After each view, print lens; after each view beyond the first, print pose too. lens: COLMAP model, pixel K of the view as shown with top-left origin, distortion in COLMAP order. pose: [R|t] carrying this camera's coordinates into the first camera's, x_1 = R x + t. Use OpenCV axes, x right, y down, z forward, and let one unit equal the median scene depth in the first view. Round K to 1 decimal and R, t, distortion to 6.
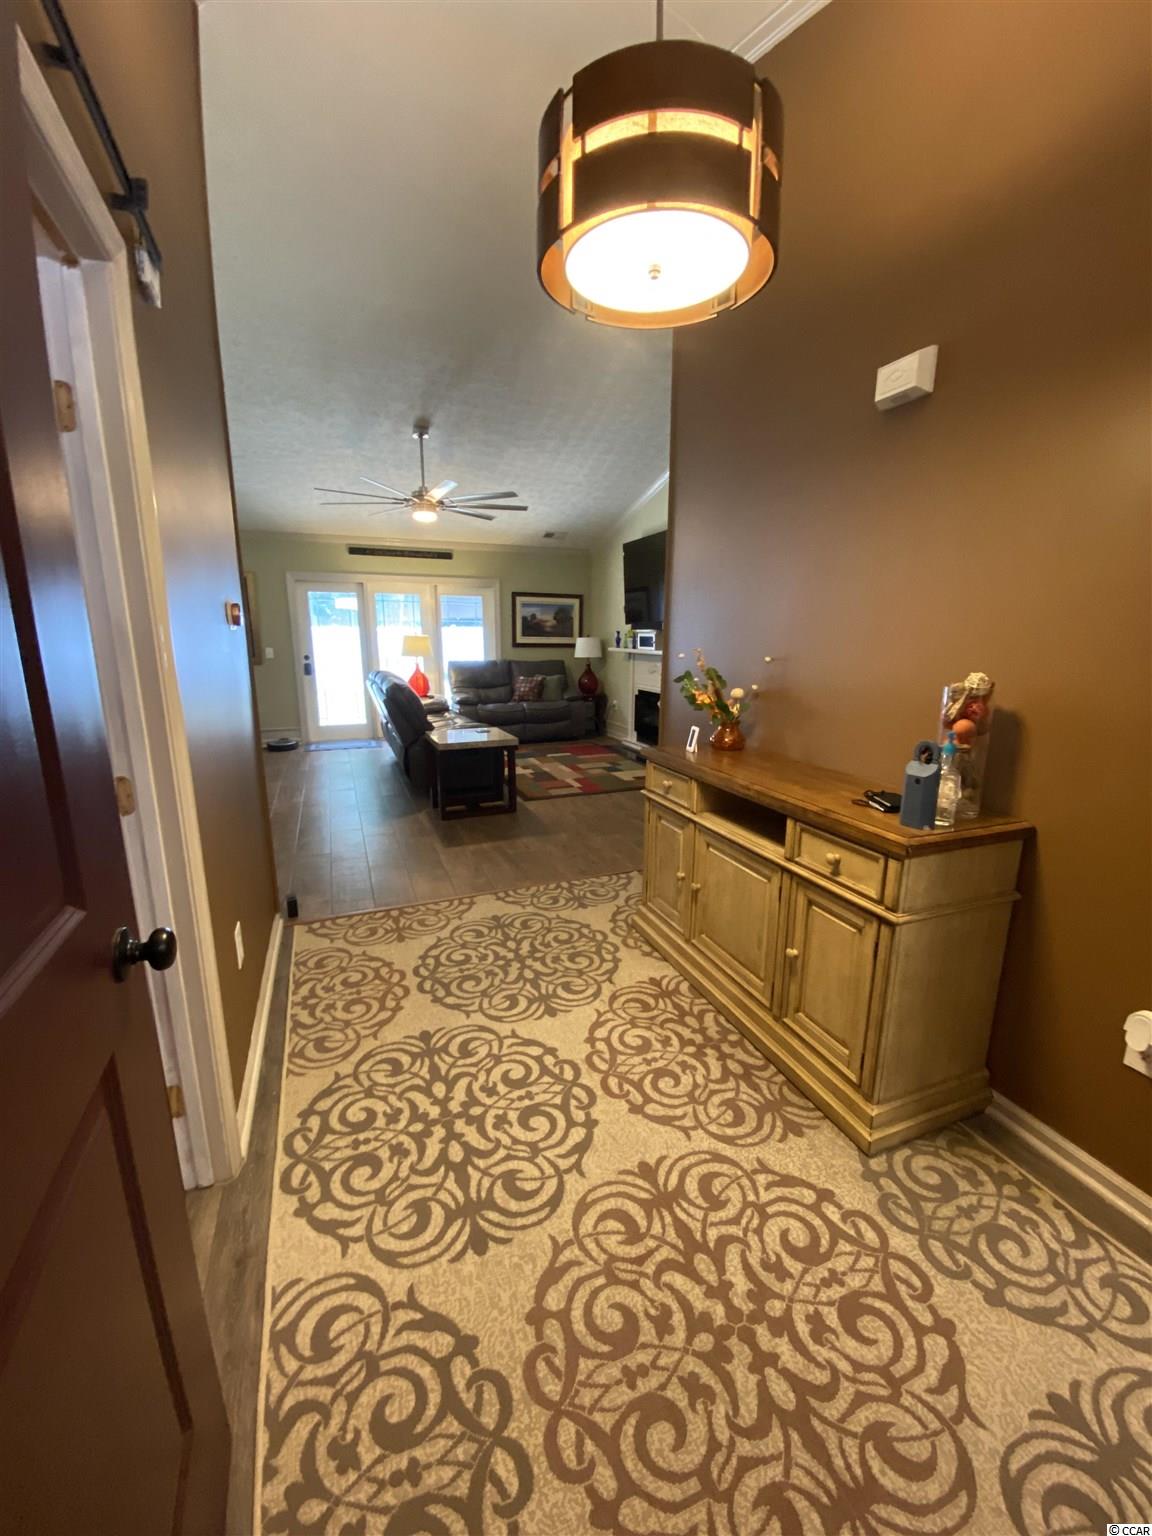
lens RADIAL K [[619.2, 0, 581.5], [0, 619.2, 779.0], [0, 0, 1]] dist [0.004018, -0.007793]
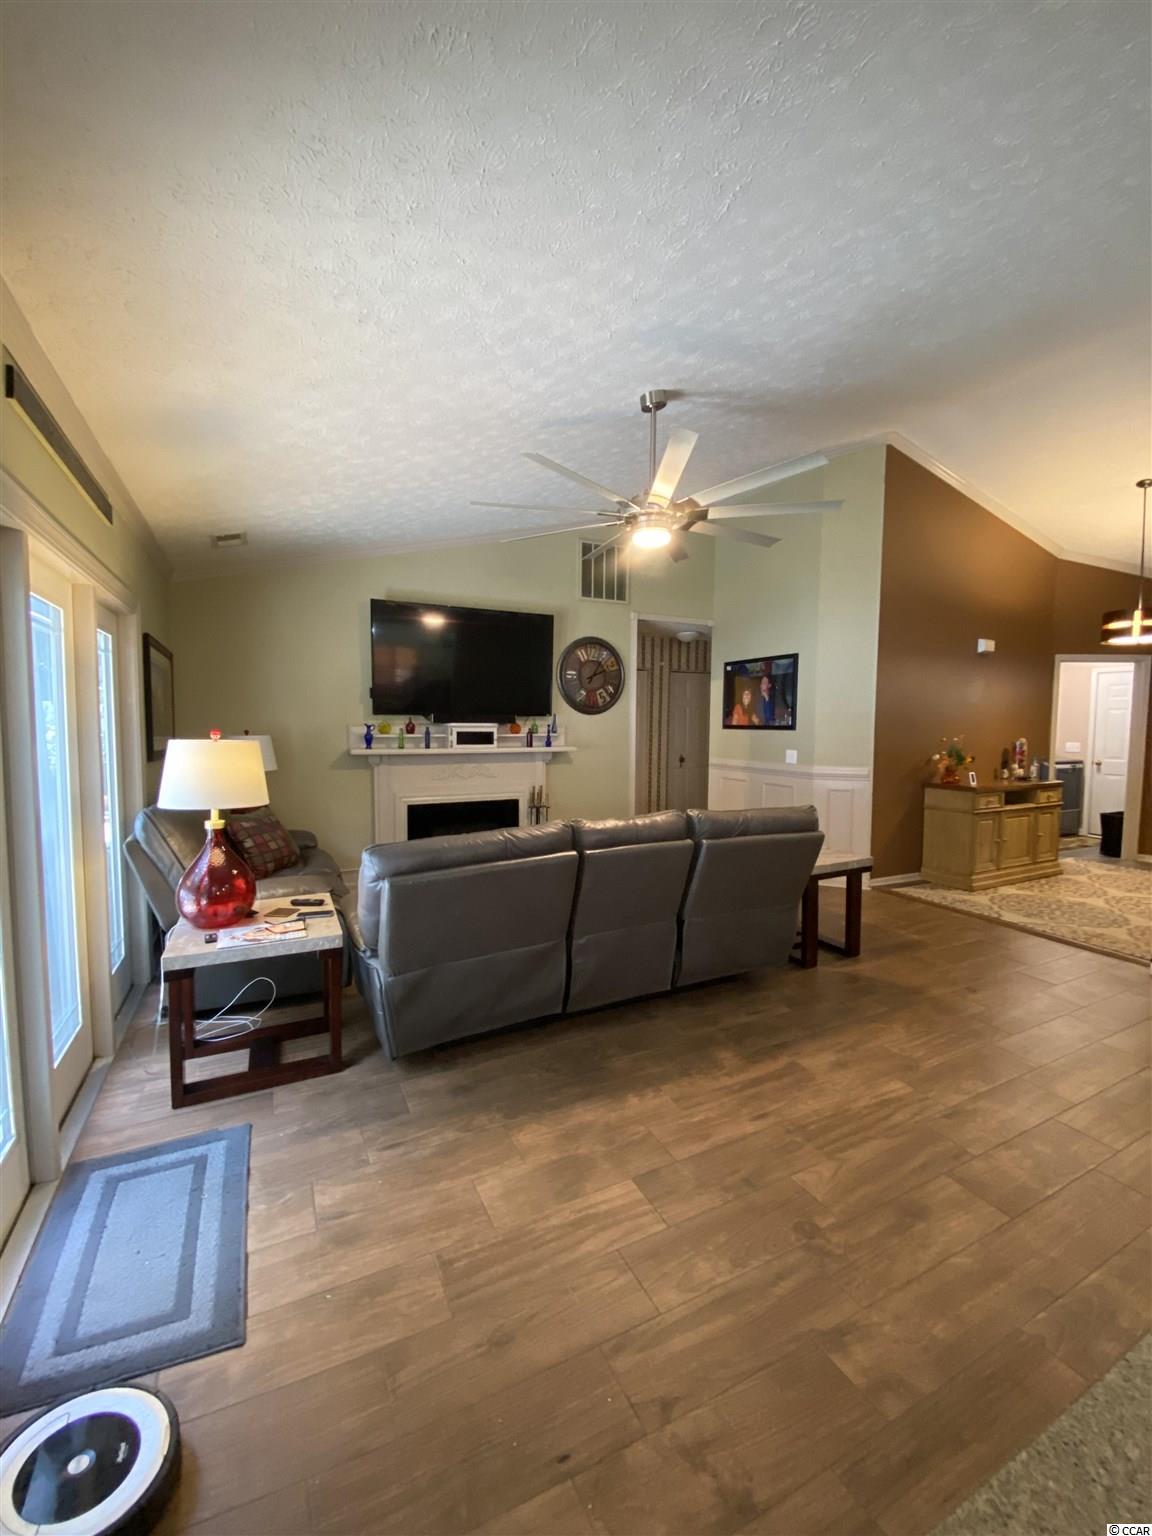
lens RADIAL K [[619.2, 0, 577.7], [0, 619.2, 761.5], [0, 0, 1]] dist [0.004018, -0.007793]
pose [[-0.079710, -0.067293, 0.994544, -0.586643], [0.226516, 0.970395, 0.083814, -0.197511], [-0.970740, 0.231961, -0.062107, 0.801330]]
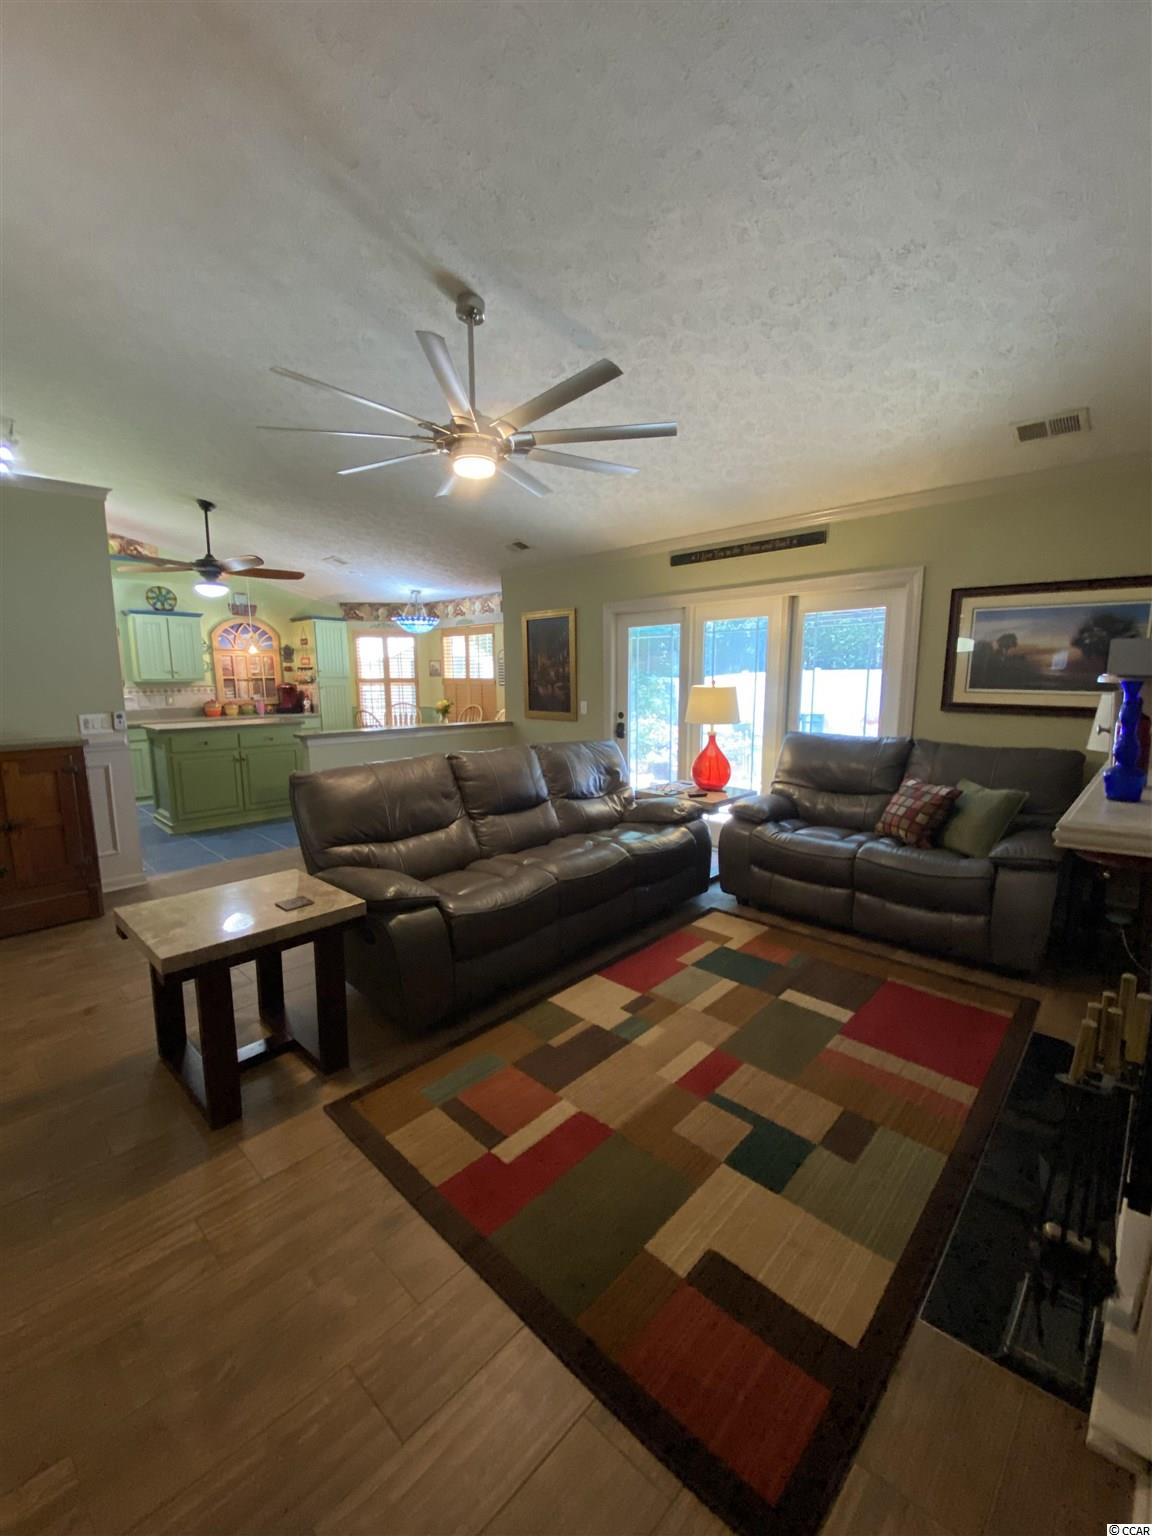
lens RADIAL K [[619.2, 0, 573.1], [0, 619.2, 771.9], [0, 0, 1]] dist [0.004018, -0.007793]
pose [[0.402132, 0.130070, -0.906296, 0.206532], [-0.203189, 0.977853, 0.050183, -0.150293], [0.892751, 0.163969, 0.419654, 0.628906]]
